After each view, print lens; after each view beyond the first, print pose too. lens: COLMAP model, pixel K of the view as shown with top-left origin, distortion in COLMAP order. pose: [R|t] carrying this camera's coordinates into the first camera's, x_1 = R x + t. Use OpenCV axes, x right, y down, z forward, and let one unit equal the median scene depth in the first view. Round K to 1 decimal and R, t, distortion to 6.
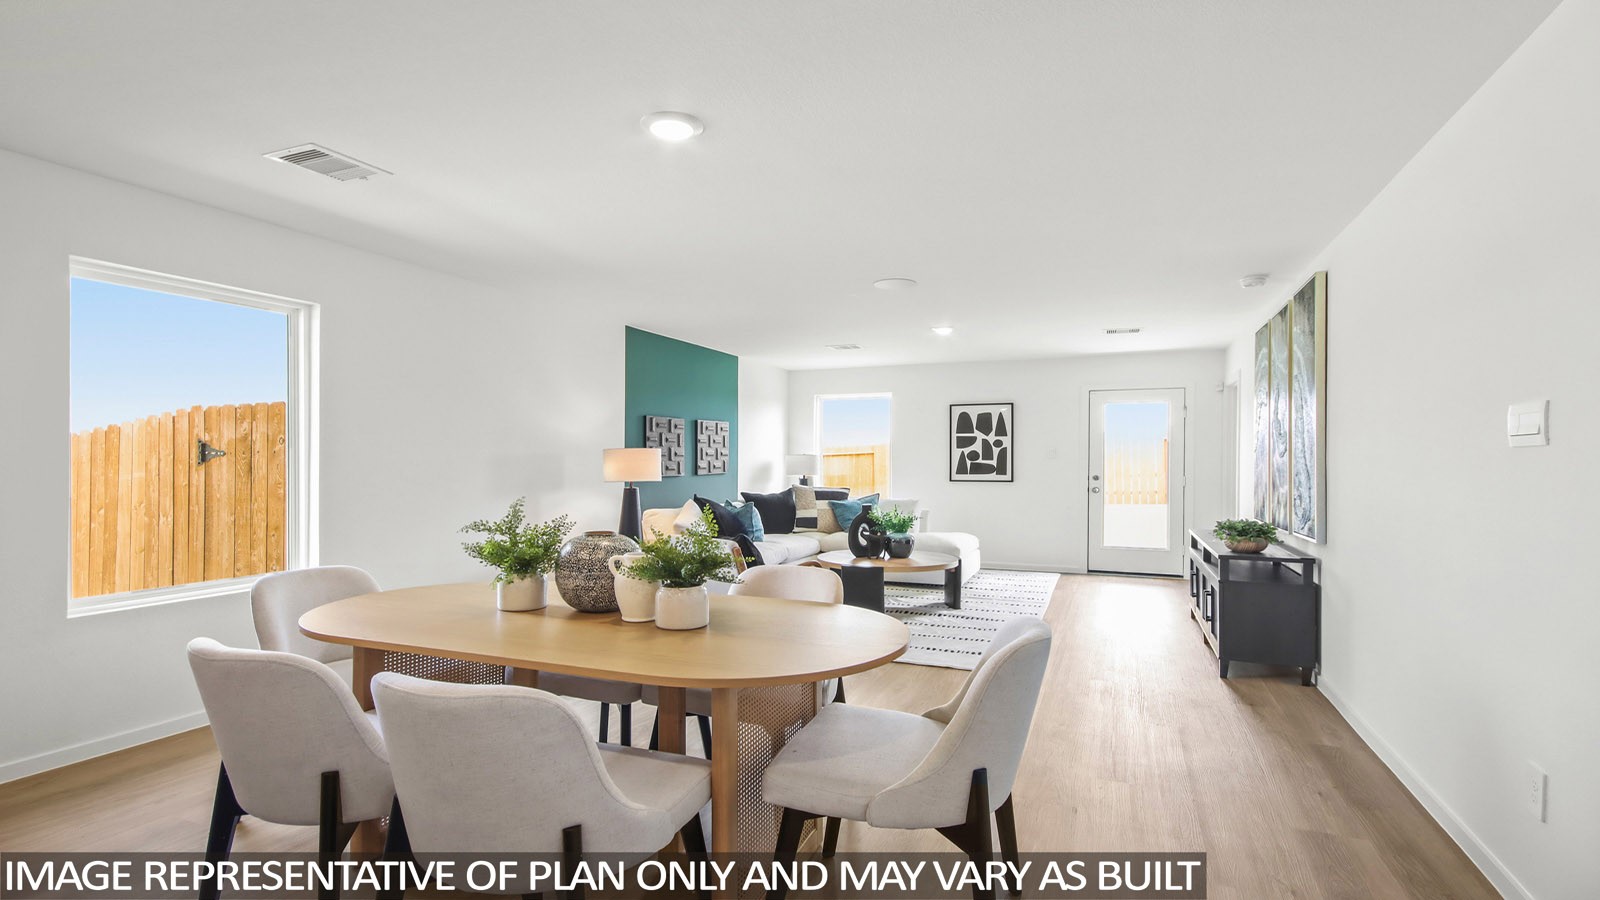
lens RADIAL K [[748.5, 0, 795.2], [0, 748.5, 465.9], [0, 0, 1]] dist [0.000894, 0.000234]
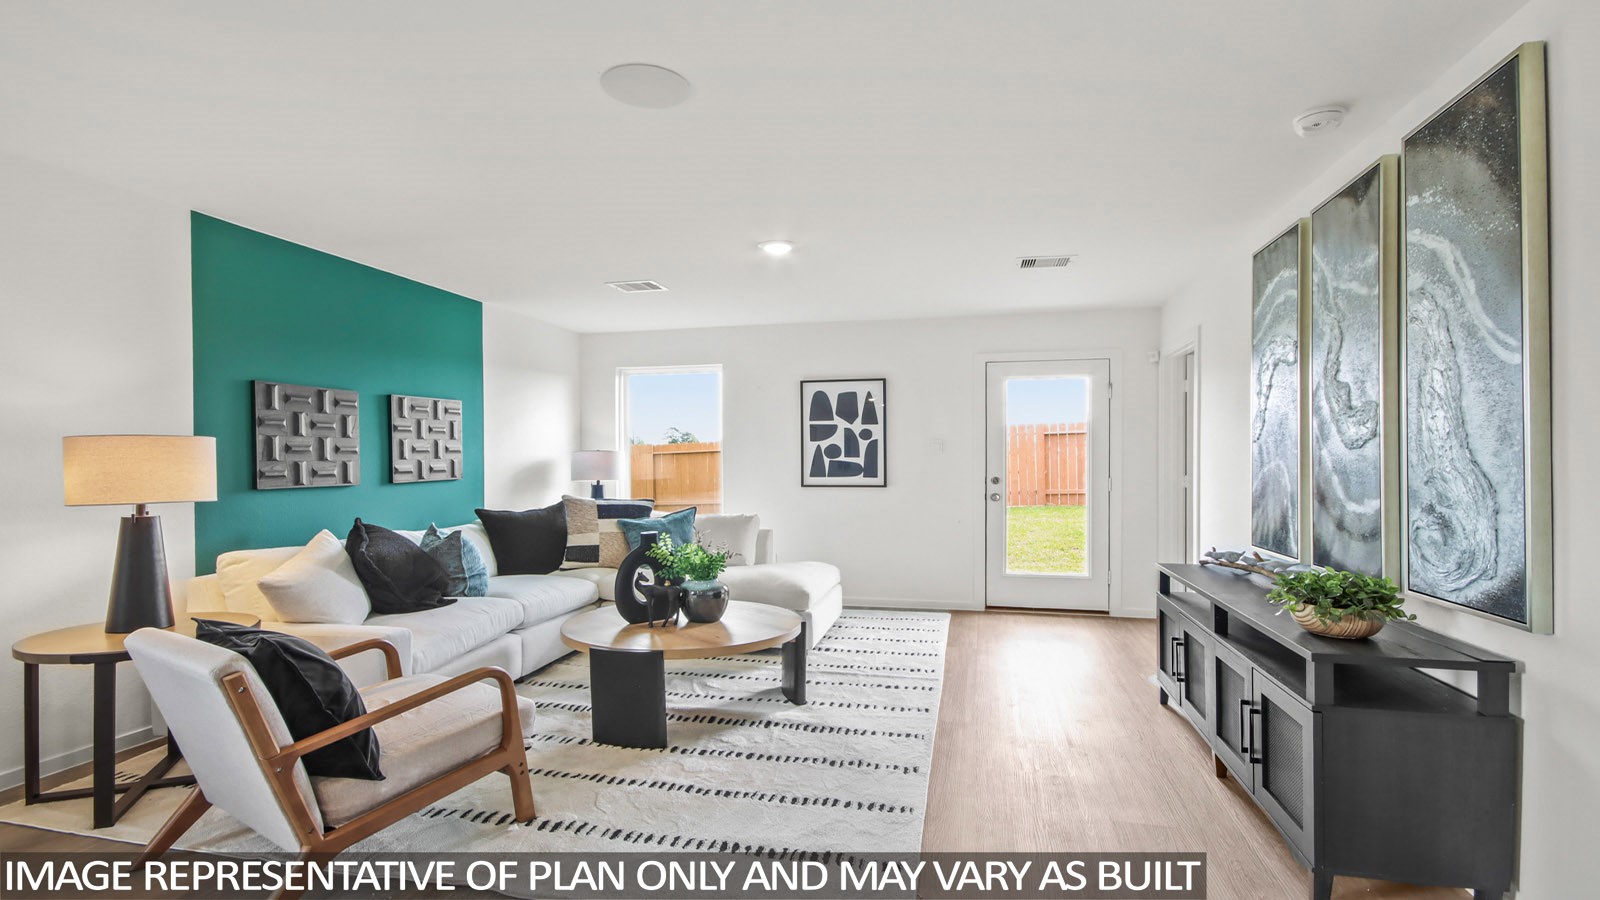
lens RADIAL K [[748.5, 0, 799.7], [0, 748.5, 454.1], [0, 0, 1]] dist [0.000894, 0.000234]
pose [[0.985479, -0.003860, 0.169754, 0.091448], [0.005995, 0.999909, -0.012065, -0.002505], [-0.169692, 0.012908, 0.985413, 0.319919]]
